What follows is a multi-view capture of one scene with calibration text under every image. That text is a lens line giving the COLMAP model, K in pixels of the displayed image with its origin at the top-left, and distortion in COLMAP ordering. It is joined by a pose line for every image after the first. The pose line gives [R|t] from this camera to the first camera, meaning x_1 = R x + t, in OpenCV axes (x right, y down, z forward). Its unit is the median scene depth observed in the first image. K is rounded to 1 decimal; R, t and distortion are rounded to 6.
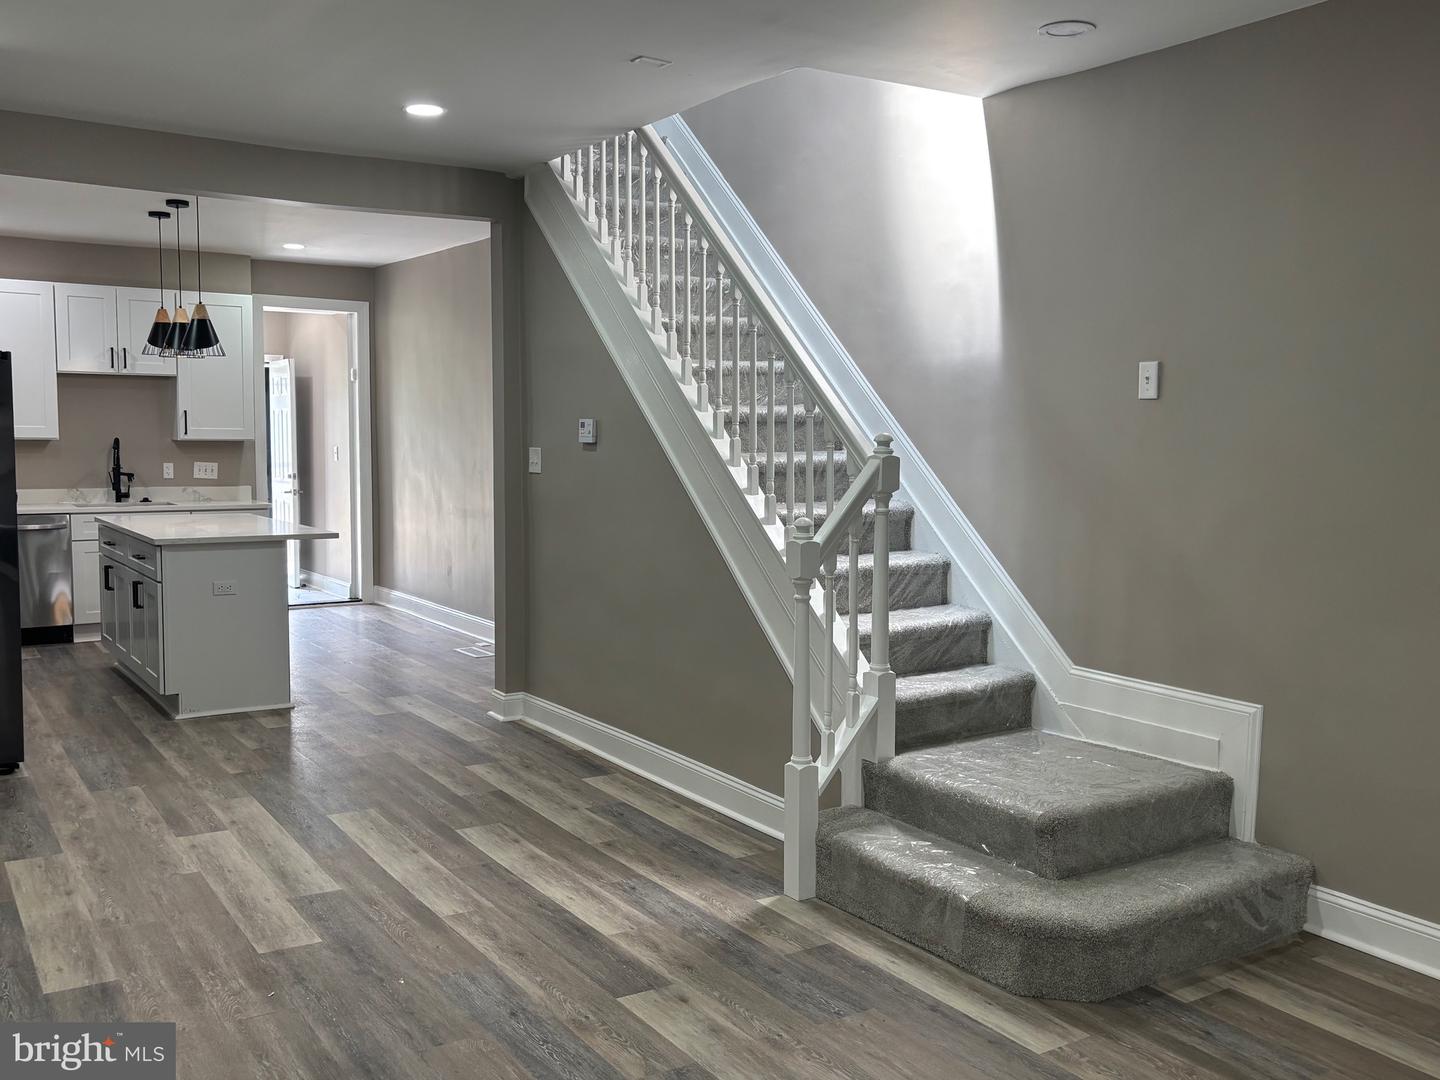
lens RADIAL K [[1310.8, 0, 742.9], [0, 1310.8, 541.5], [0, 0, 1]] dist [0.023112, -0.007815]
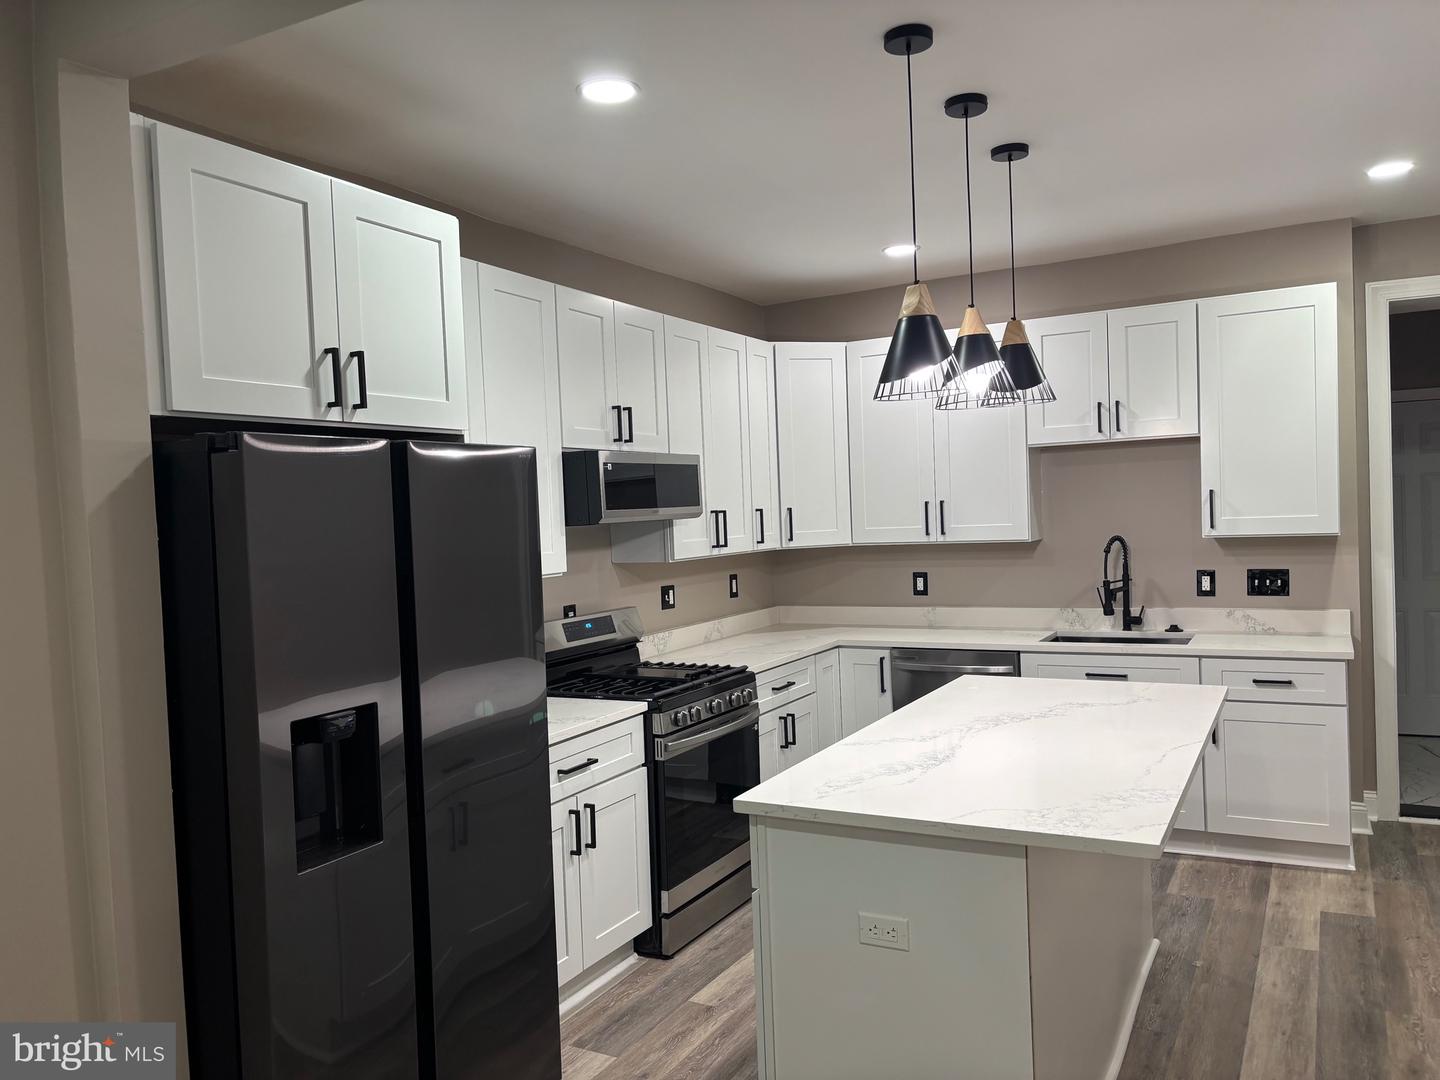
lens RADIAL K [[1095.4, 0, 723.5], [0, 1095.4, 543.0], [0, 0, 1]] dist [0.024186, -0.004636]
pose [[0.464206, -0.001955, -0.885725, -0.146219], [-0.029938, 0.999392, -0.017896, -0.118025], [0.885221, 0.034824, 0.463865, 1.125661]]
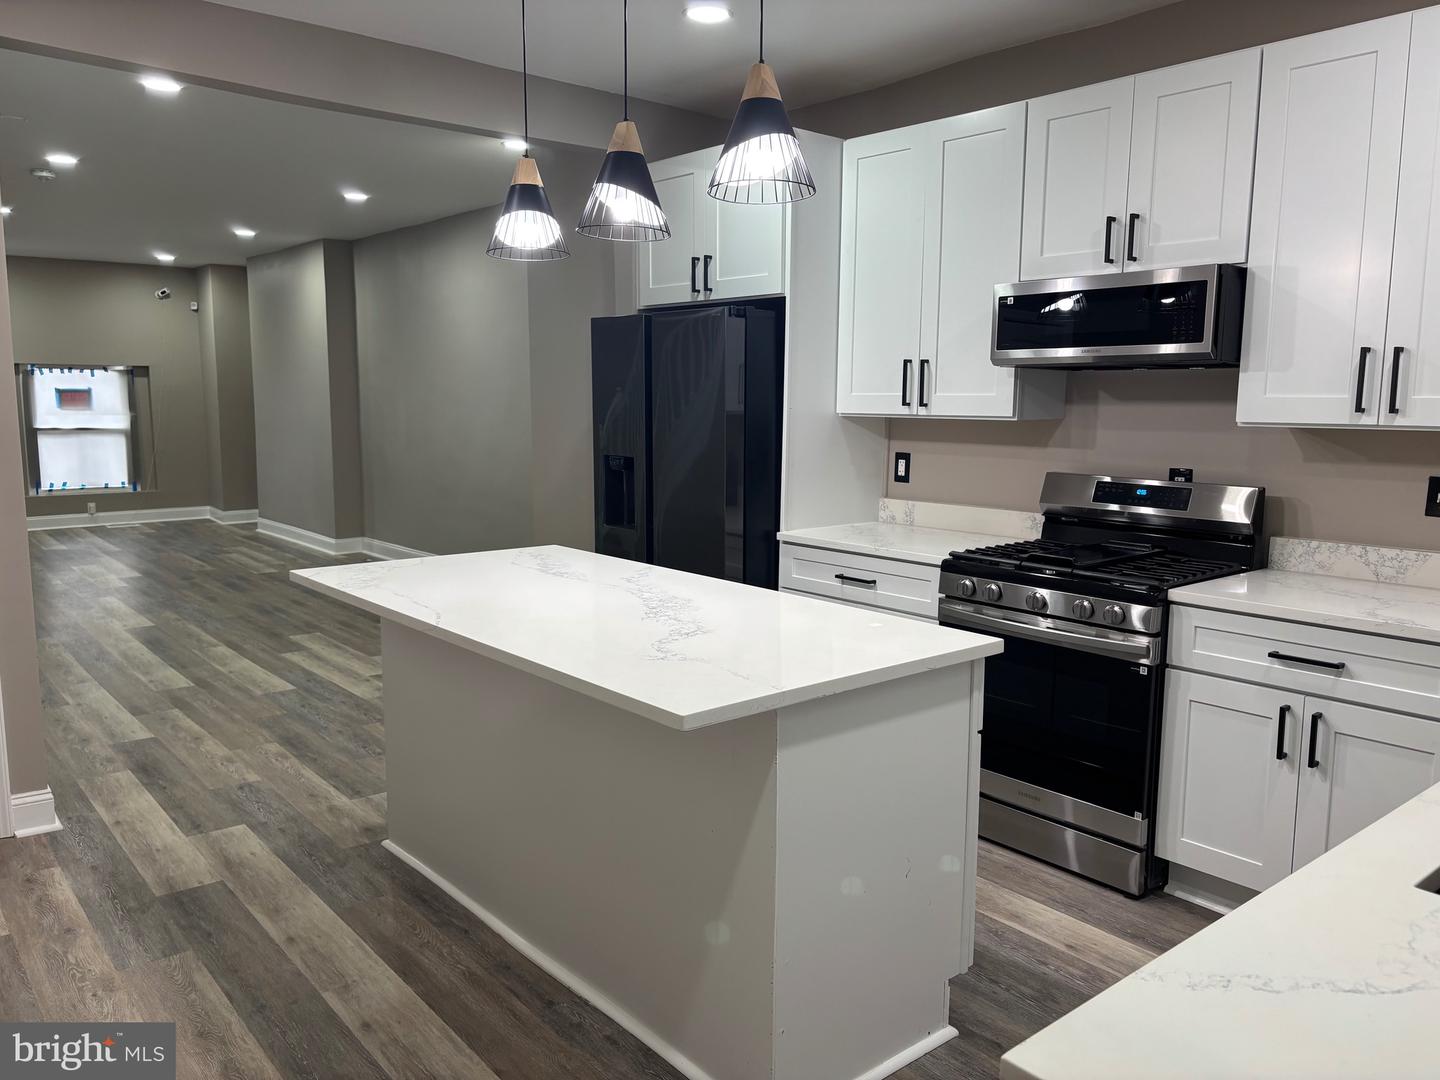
lens RADIAL K [[1095.4, 0, 723.5], [0, 1095.4, 543.0], [0, 0, 1]] dist [0.024186, -0.004636]
pose [[-0.994212, -0.003185, -0.107390, -0.657984], [-0.026945, 0.975005, 0.220543, -0.189039], [0.104003, 0.222160, -0.969447, 2.196242]]
